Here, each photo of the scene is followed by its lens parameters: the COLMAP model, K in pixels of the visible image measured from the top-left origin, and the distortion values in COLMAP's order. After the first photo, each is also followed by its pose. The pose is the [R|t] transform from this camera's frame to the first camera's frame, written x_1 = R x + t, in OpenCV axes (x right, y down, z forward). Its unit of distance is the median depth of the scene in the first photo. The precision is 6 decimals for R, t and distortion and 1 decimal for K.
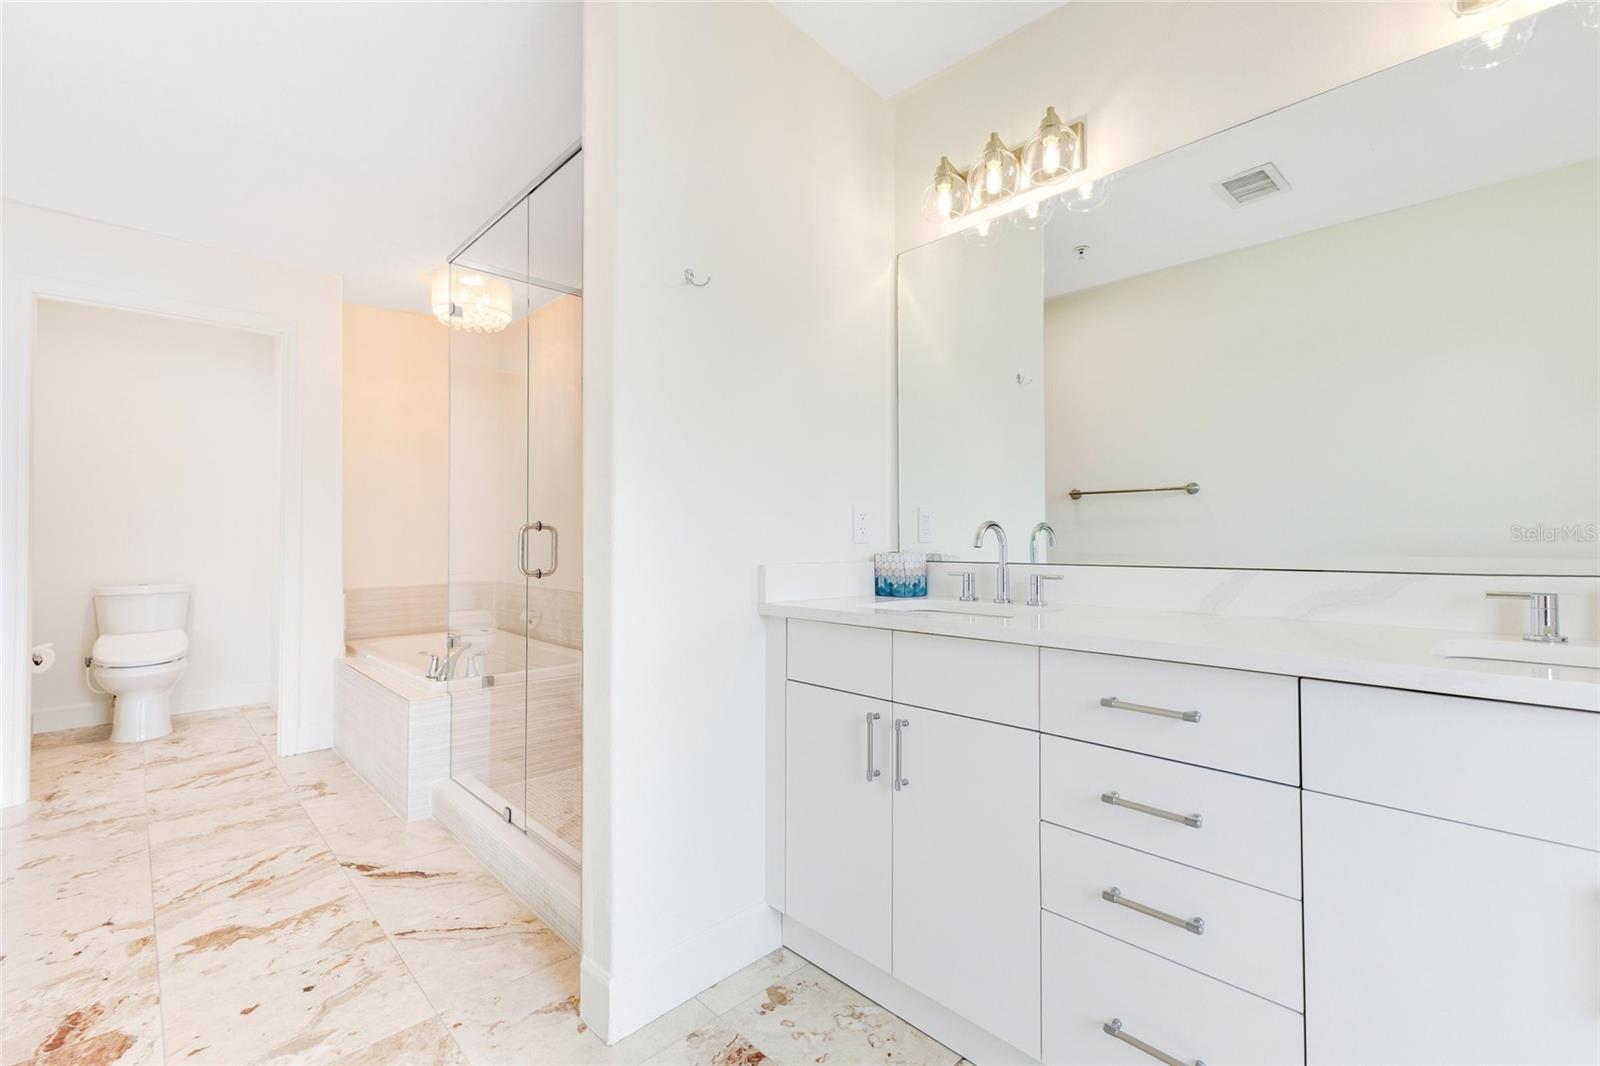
lens RADIAL K [[688.4, 0, 799.6], [0, 688.4, 531.6], [0, 0, 1]] dist [0.000026, -0.000132]
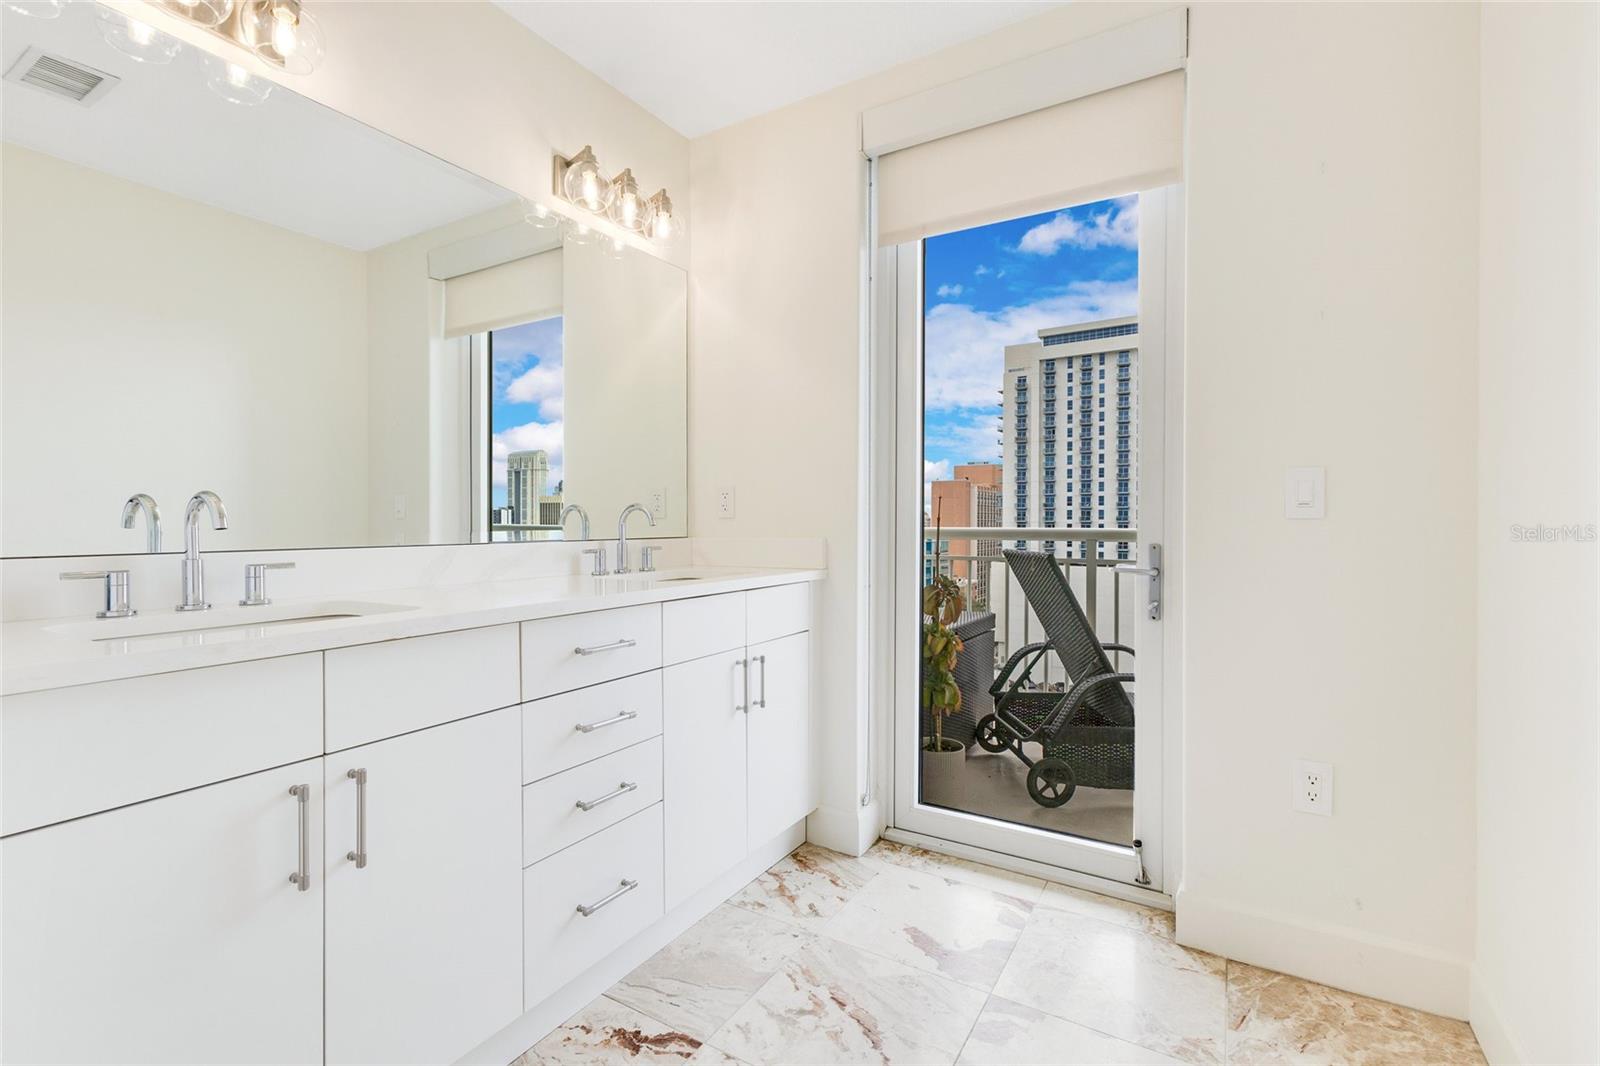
lens RADIAL K [[701.5, 0, 798.6], [0, 701.5, 527.5], [0, 0, 1]] dist [0.006626, 0.000426]
pose [[-0.246048, -0.005392, 0.969243, -0.530361], [-0.015530, 0.999878, 0.001620, 0.010209], [-0.969133, -0.014653, -0.246101, 0.572271]]
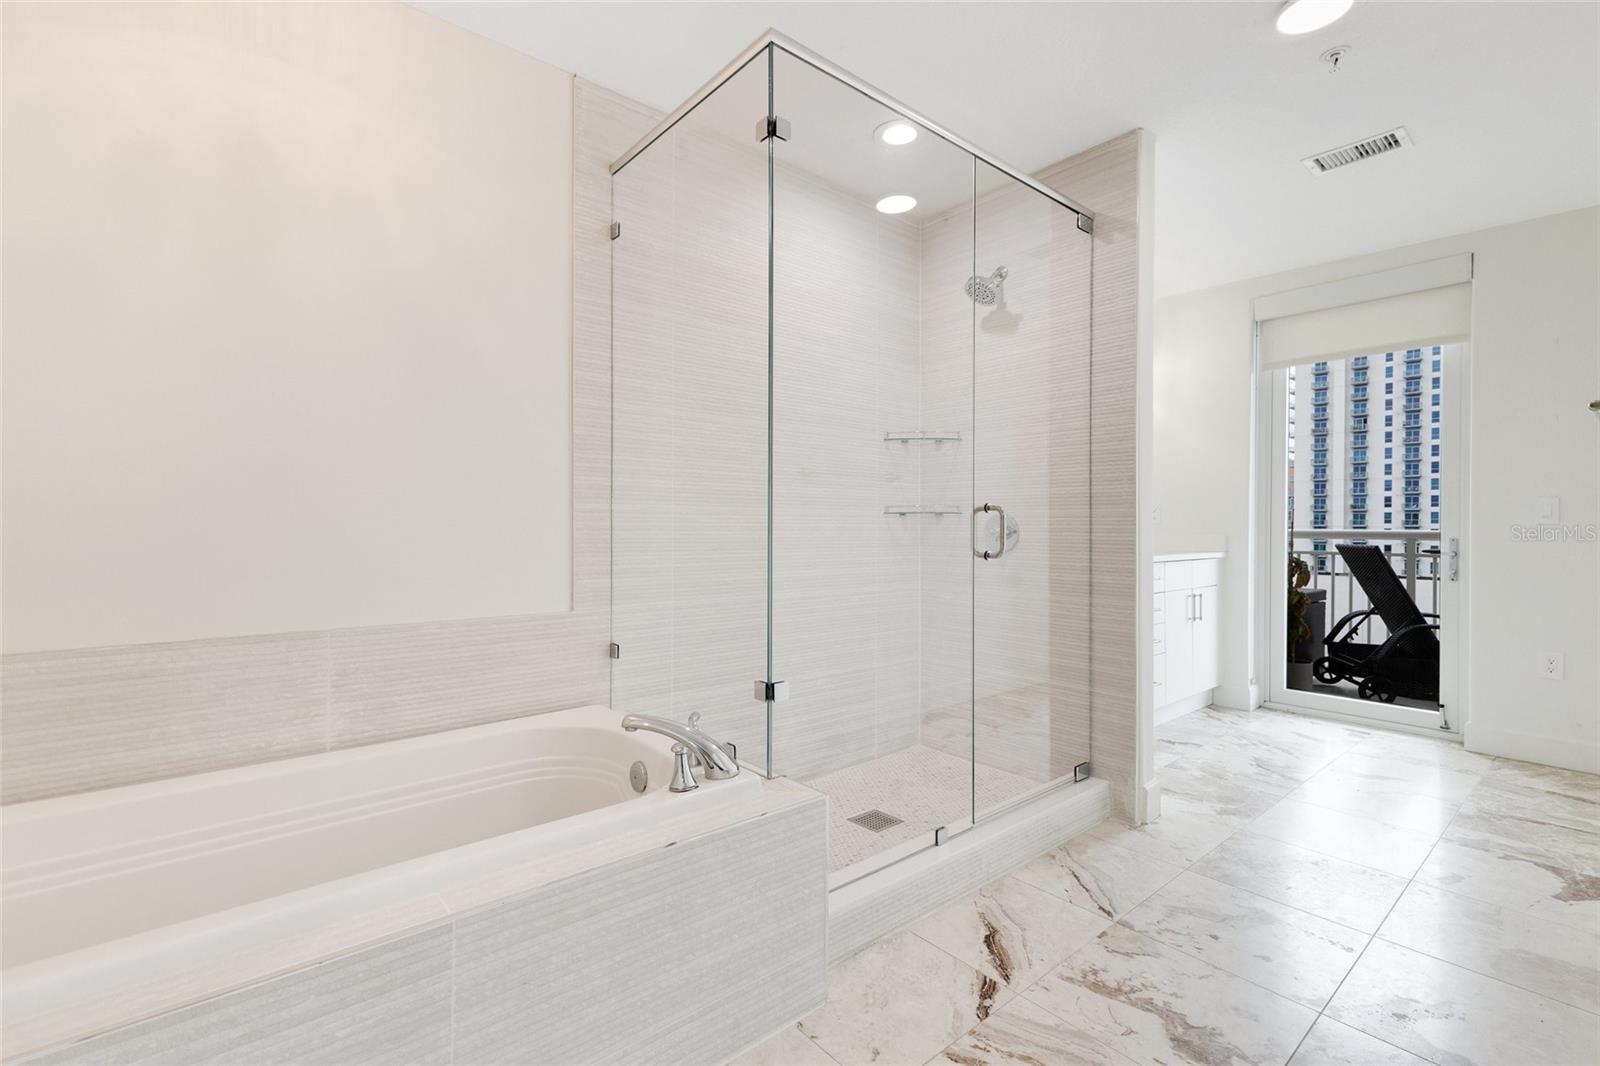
lens RADIAL K [[701.5, 0, 798.6], [0, 701.5, 527.5], [0, 0, 1]] dist [0.006626, 0.000426]
pose [[0.078962, -0.001586, 0.996876, -1.575150], [-0.020126, 0.999792, 0.003185, 0.027371], [-0.996674, -0.020314, 0.078914, 1.330330]]
